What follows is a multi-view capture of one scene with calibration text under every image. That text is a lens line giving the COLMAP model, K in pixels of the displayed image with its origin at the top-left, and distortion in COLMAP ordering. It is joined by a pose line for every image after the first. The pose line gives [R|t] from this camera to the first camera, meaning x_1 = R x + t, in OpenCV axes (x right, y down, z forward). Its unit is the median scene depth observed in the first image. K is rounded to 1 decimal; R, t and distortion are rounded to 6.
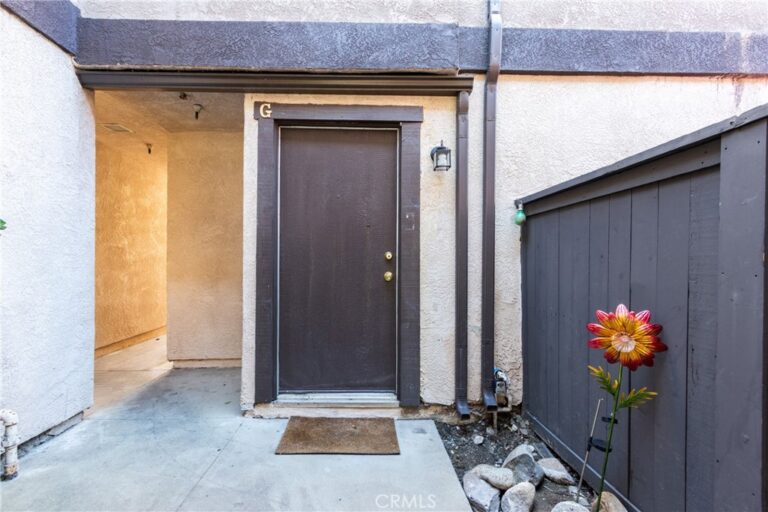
lens RADIAL K [[347.0, 0, 381.7], [0, 347.0, 257.5], [0, 0, 1]] dist [0.007711, -0.002307]
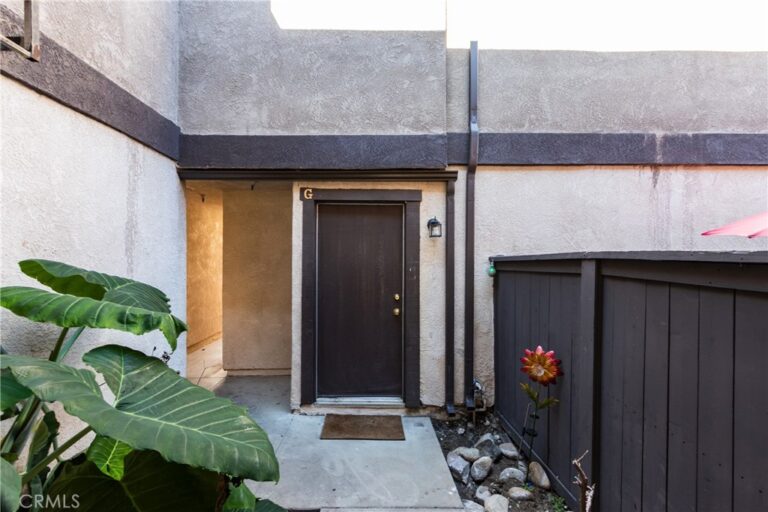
lens RADIAL K [[347.0, 0, 382.7], [0, 347.0, 259.0], [0, 0, 1]] dist [0.007711, -0.002307]
pose [[0.999884, -0.001185, -0.015162, -0.015698], [0.001251, 0.999990, 0.004388, -0.168240], [0.015156, -0.004406, 0.999875, -0.383942]]
